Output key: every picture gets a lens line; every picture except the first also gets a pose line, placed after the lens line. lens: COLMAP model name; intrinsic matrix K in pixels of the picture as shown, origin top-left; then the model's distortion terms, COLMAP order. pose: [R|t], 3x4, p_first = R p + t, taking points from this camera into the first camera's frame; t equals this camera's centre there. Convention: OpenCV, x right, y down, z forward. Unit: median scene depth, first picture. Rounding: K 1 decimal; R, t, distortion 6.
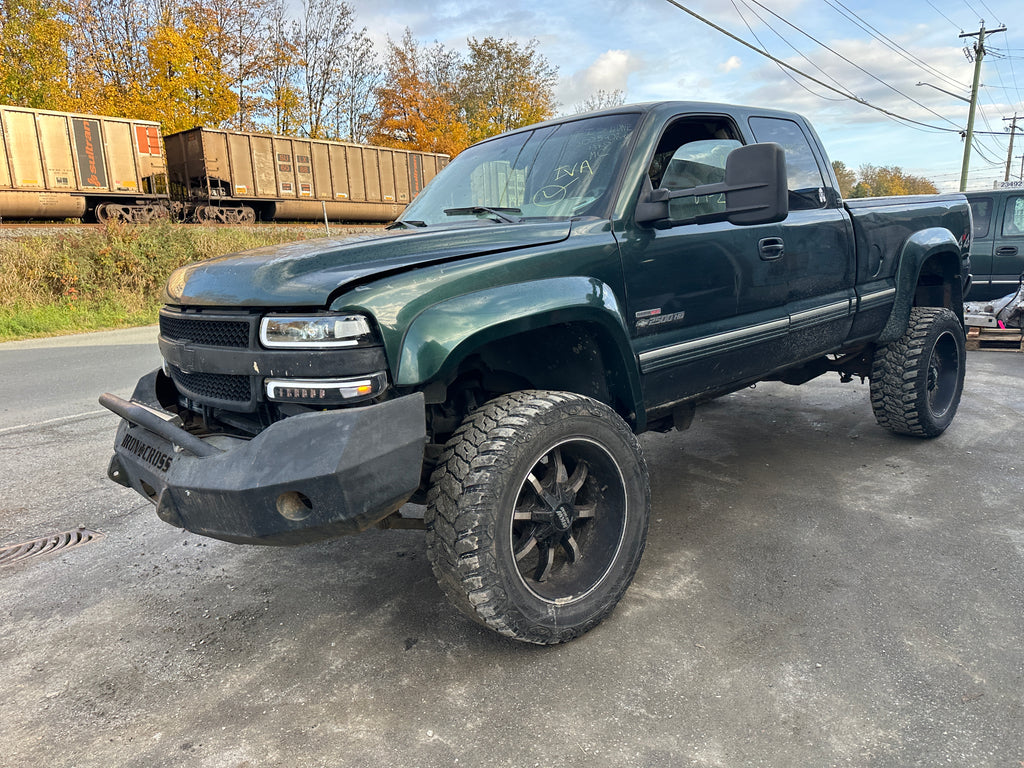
lens RADIAL K [[722.3, 0, 514.7], [0, 722.3, 380.2], [0, 0, 1]] dist [0.031582, -0.038535]
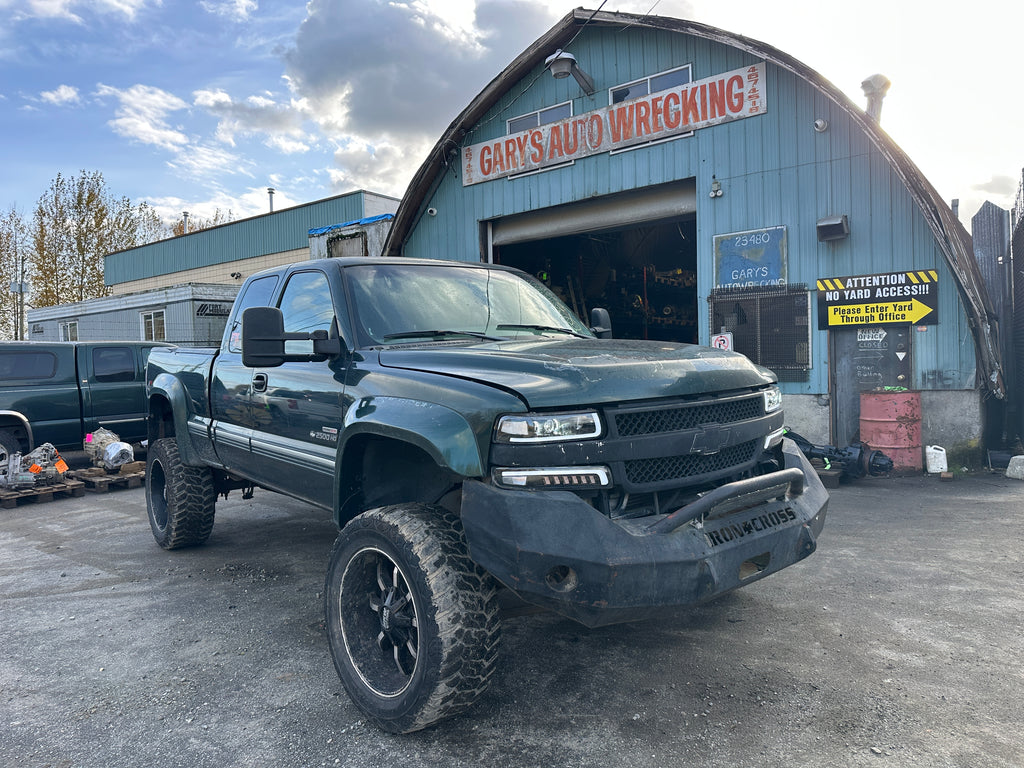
lens RADIAL K [[717.8, 0, 504.1], [0, 717.8, 370.4], [0, 0, 1]] dist [0.038368, -0.047667]
pose [[0.054488, 0.024994, 0.998202, -0.915403], [0.209766, 0.977092, -0.035915, -0.094073], [-0.976232, 0.211346, 0.047997, 0.723165]]
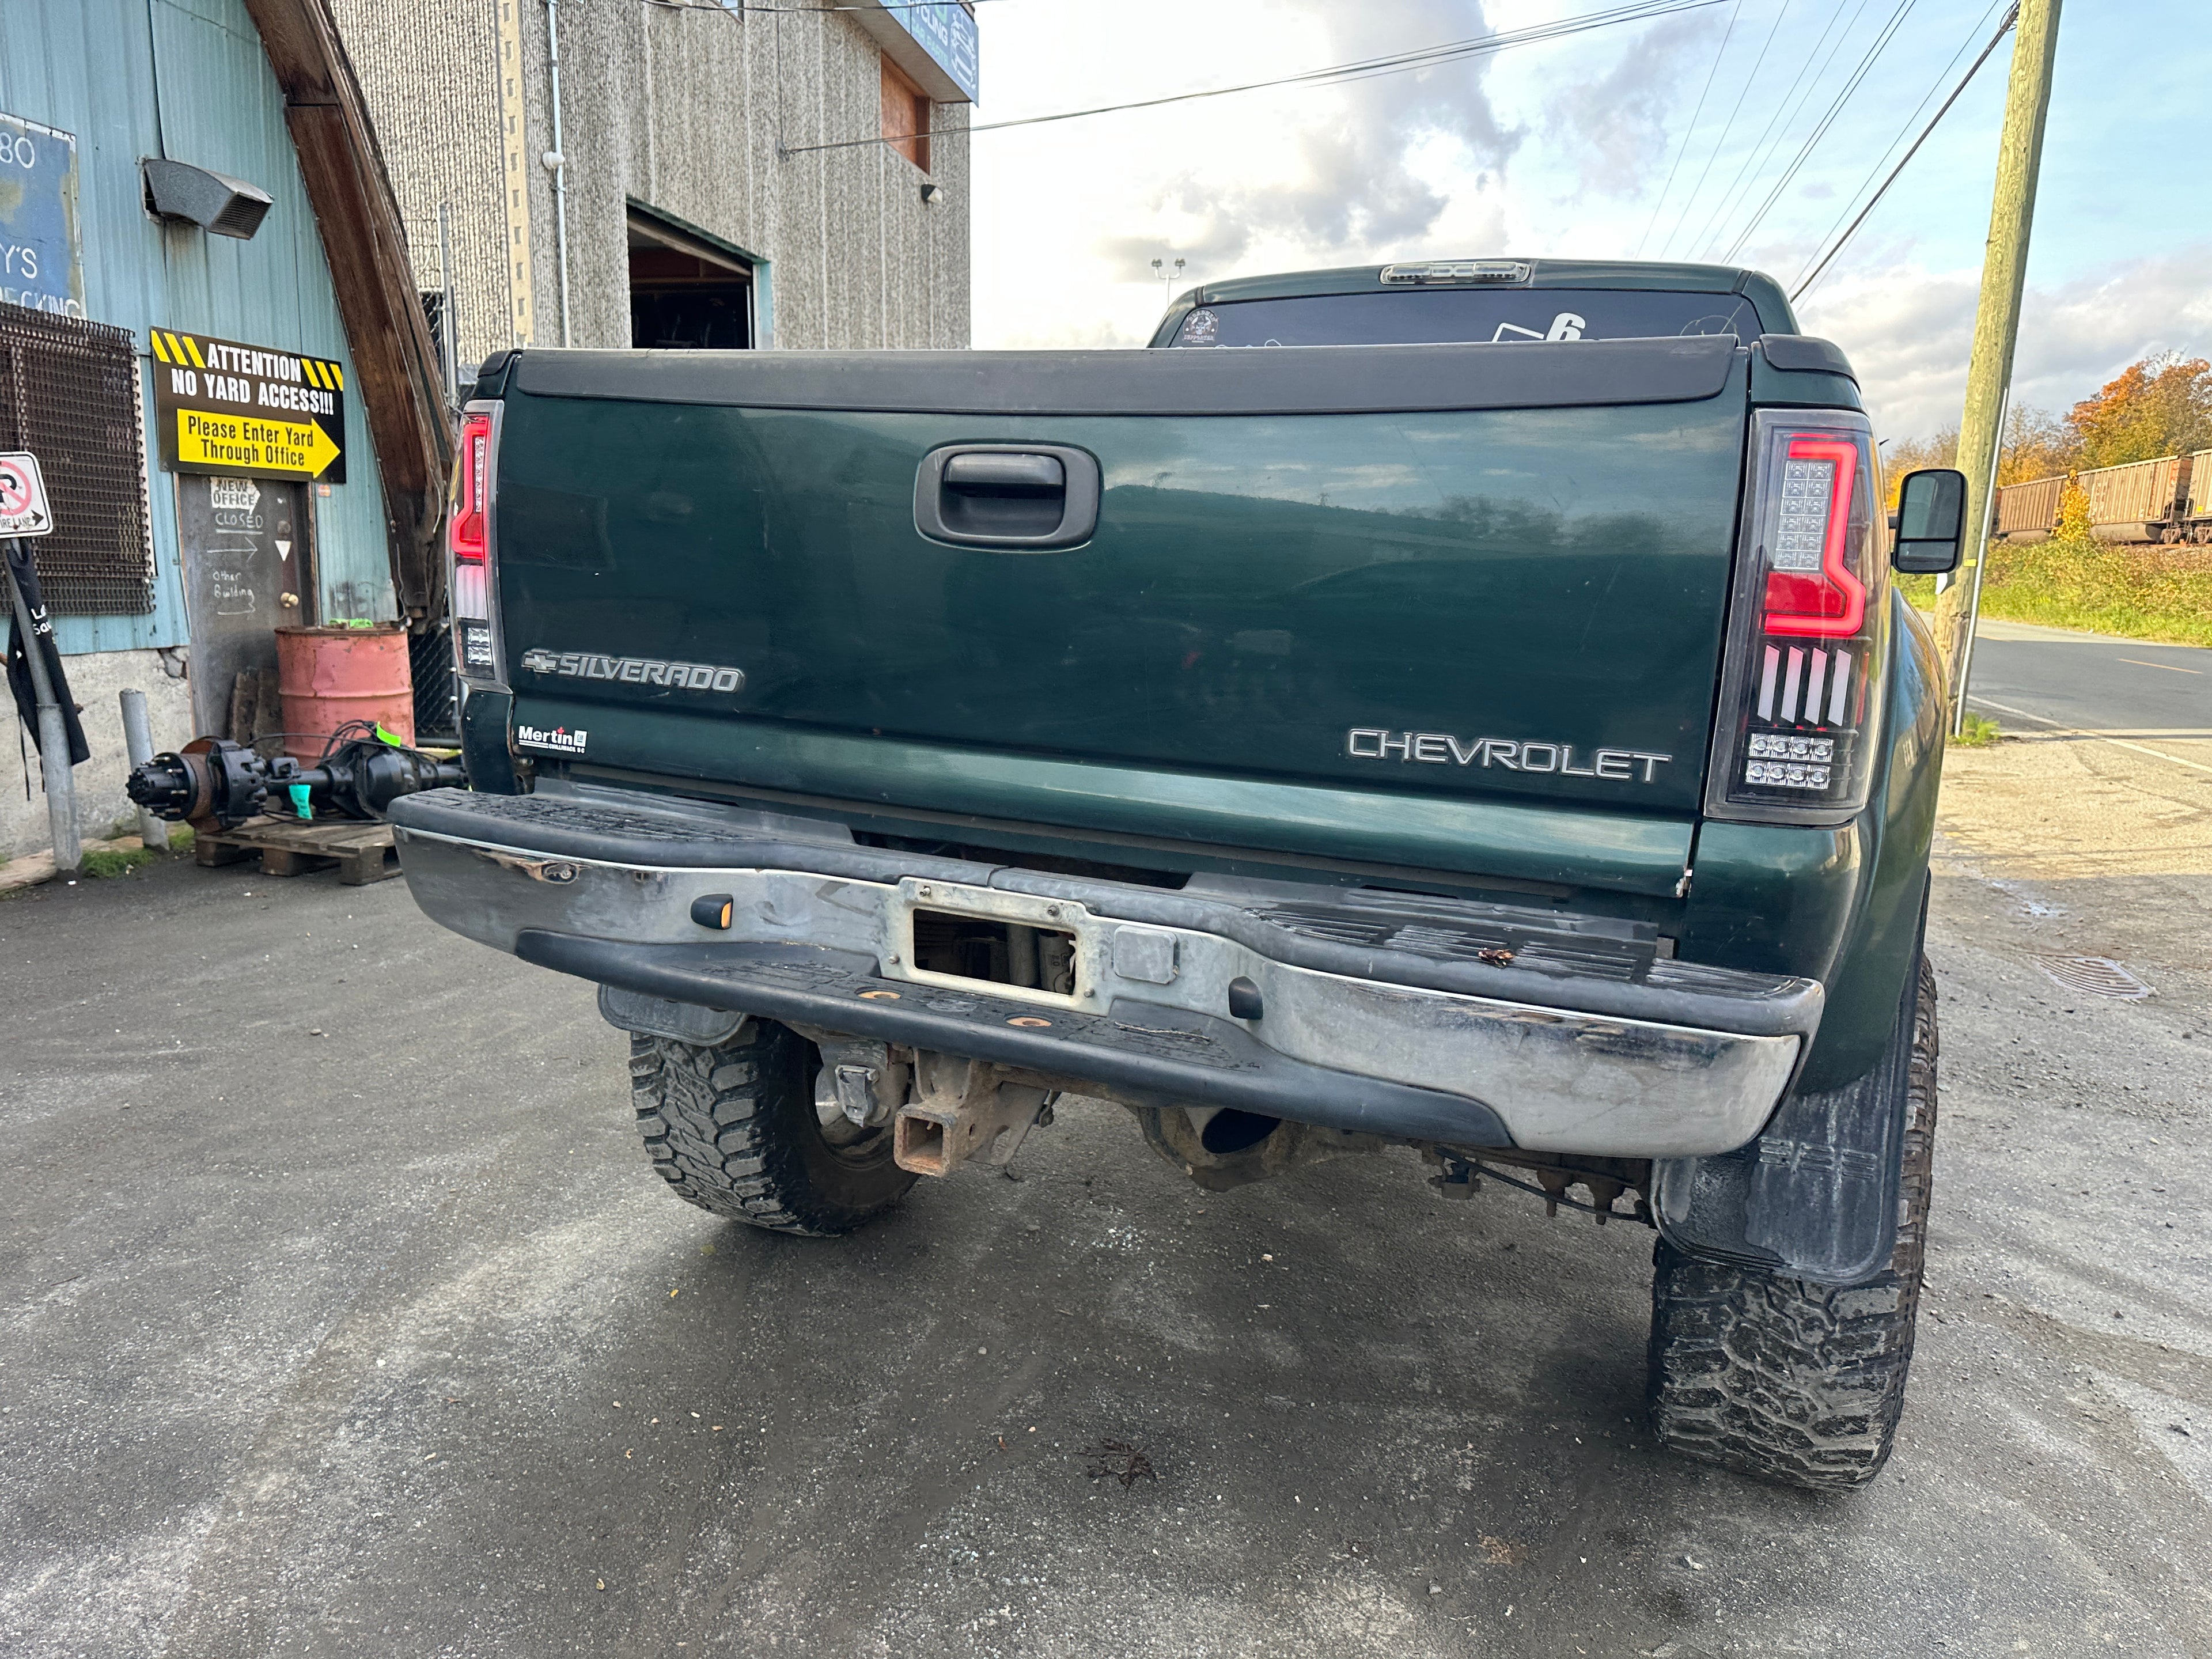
lens RADIAL K [[1560.8, 0, 1116.4], [0, 1560.8, 829.8], [0, 0, 1]] dist [0.009753, -0.013478]
pose [[-0.909074, 0.087047, -0.407441, 0.768443], [-0.066413, 0.935151, 0.347967, -0.345152], [0.411308, 0.343387, -0.844341, 1.719920]]
